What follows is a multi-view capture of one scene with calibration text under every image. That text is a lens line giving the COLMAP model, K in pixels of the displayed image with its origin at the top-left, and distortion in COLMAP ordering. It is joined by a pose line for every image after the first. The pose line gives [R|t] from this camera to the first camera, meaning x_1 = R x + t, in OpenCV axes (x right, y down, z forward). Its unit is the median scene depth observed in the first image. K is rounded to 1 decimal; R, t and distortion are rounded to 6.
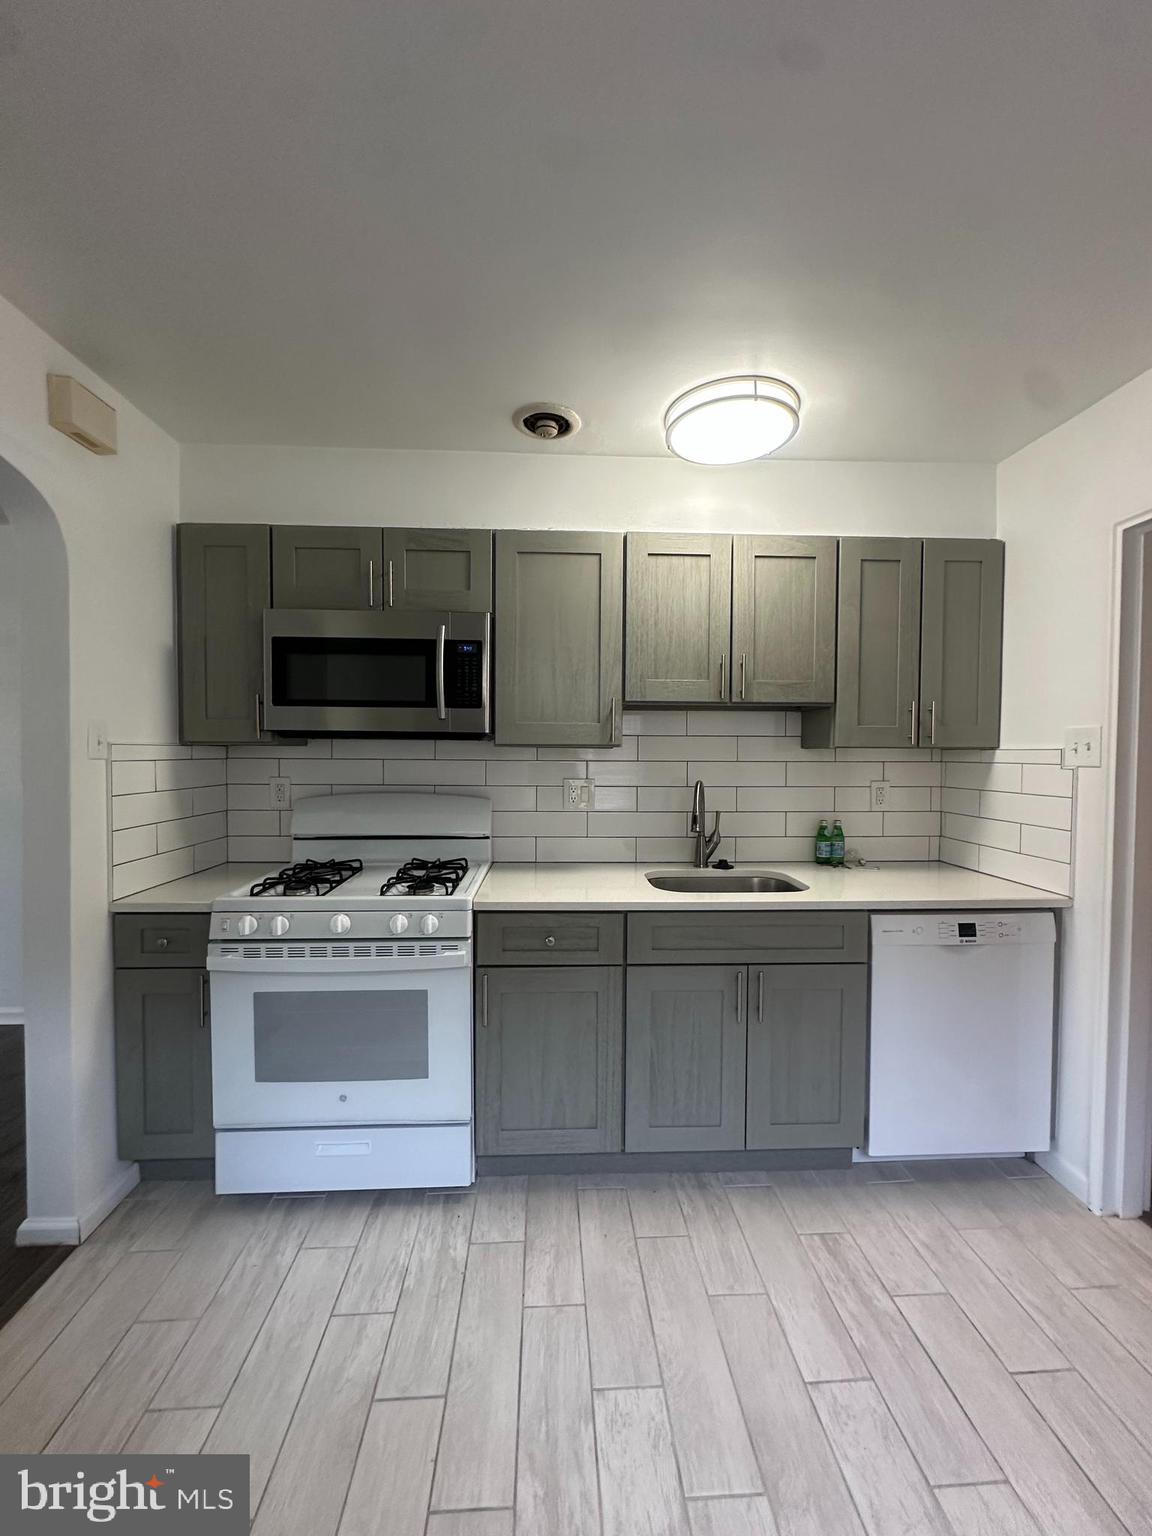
lens RADIAL K [[617.2, 0, 576.6], [0, 617.2, 766.2], [0, 0, 1]] dist [0.003669, 0.000174]
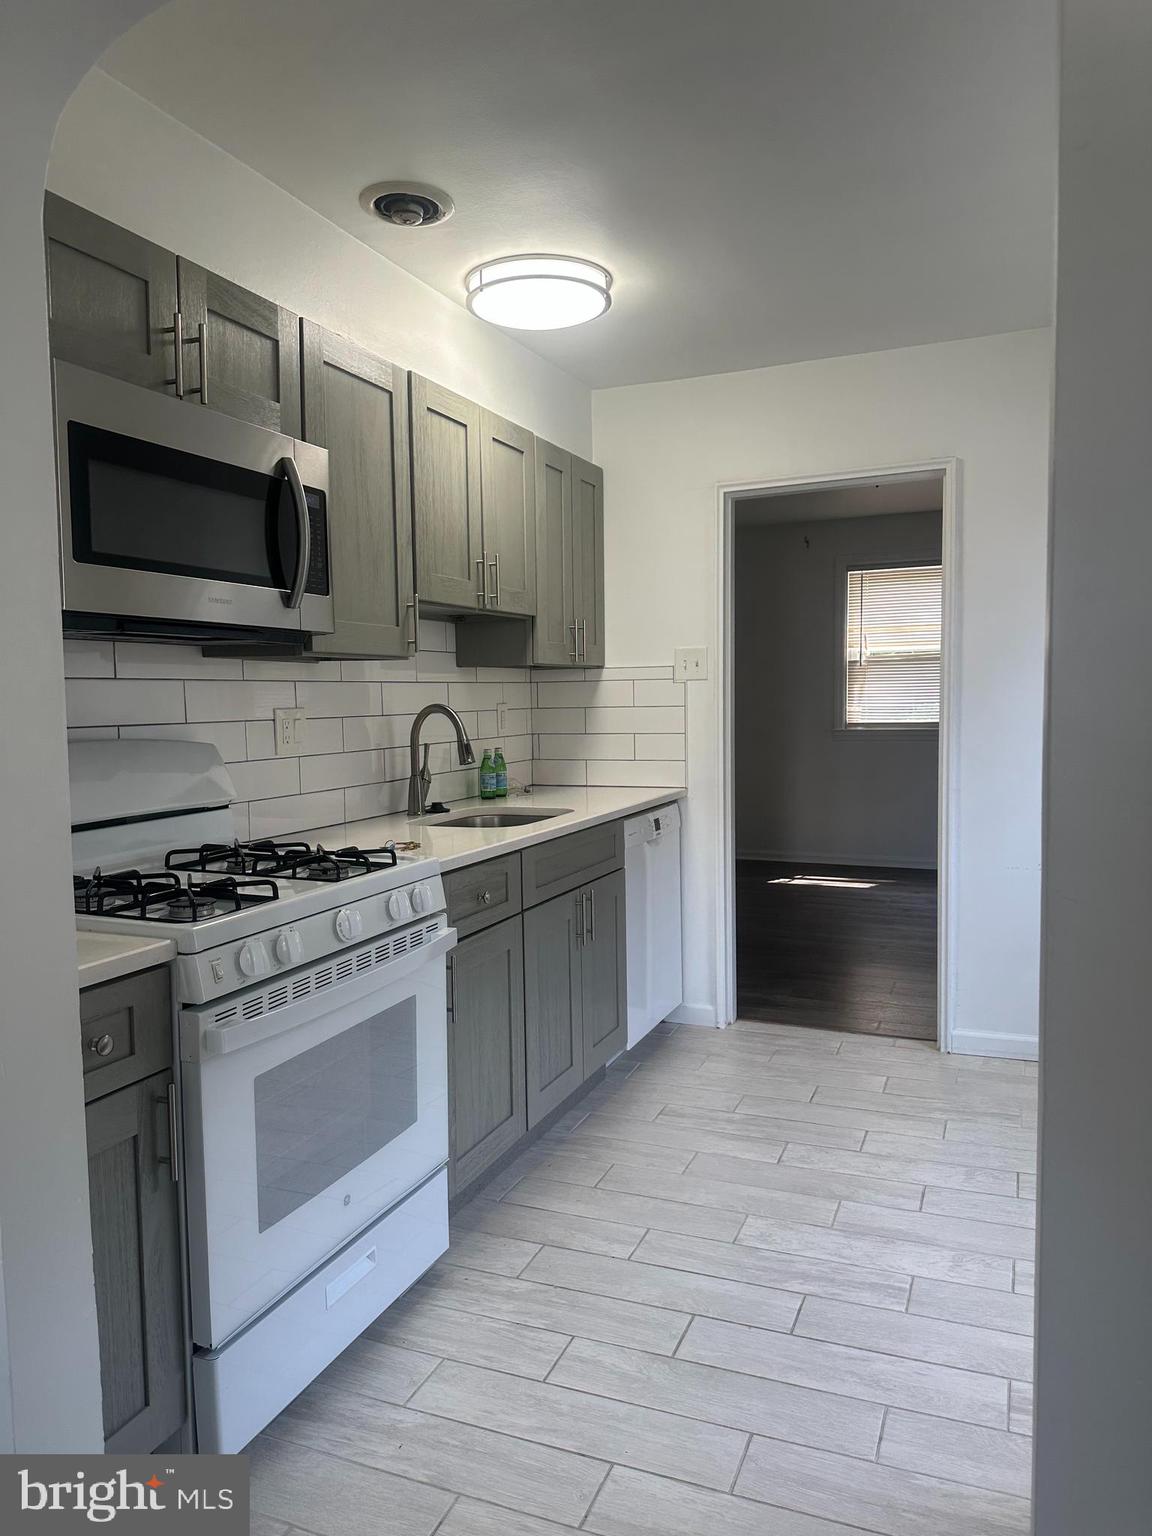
lens RADIAL K [[1081.6, 0, 576.0], [0, 1081.6, 767.6], [0, 0, 1]] dist [0.052003, -0.010865]
pose [[0.431681, -0.074055, 0.898981, -1.208807], [0.043756, 0.997170, 0.061132, 0.032969], [-0.900965, 0.012947, 0.433700, 0.280191]]
